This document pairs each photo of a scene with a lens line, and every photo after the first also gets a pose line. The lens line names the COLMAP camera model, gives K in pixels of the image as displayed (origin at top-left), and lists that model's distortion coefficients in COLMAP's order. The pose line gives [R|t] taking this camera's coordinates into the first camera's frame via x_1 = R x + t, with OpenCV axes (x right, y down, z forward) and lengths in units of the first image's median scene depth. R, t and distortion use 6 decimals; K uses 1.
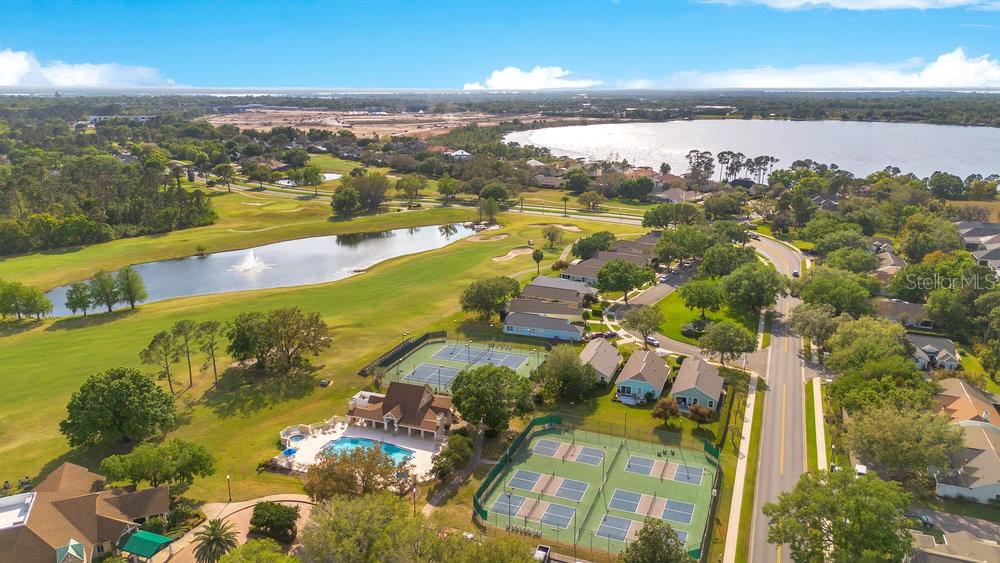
lens RADIAL K [[703.0, 0, 502.6], [0, 703.0, 280.9], [0, 0, 1]] dist [0.077963, -0.082714]
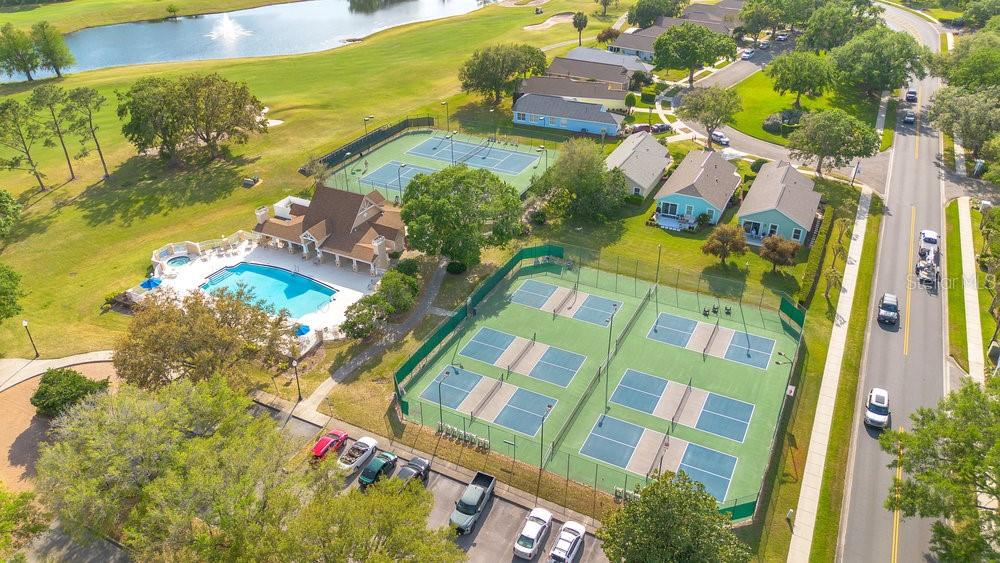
lens RADIAL K [[703.0, 0, 502.6], [0, 703.0, 280.9], [0, 0, 1]] dist [0.077963, -0.082714]
pose [[0.995344, 0.045363, -0.085044, 0.073855], [-0.019910, 0.960062, 0.279080, 0.033964], [0.094308, -0.276087, 0.956495, 0.307115]]
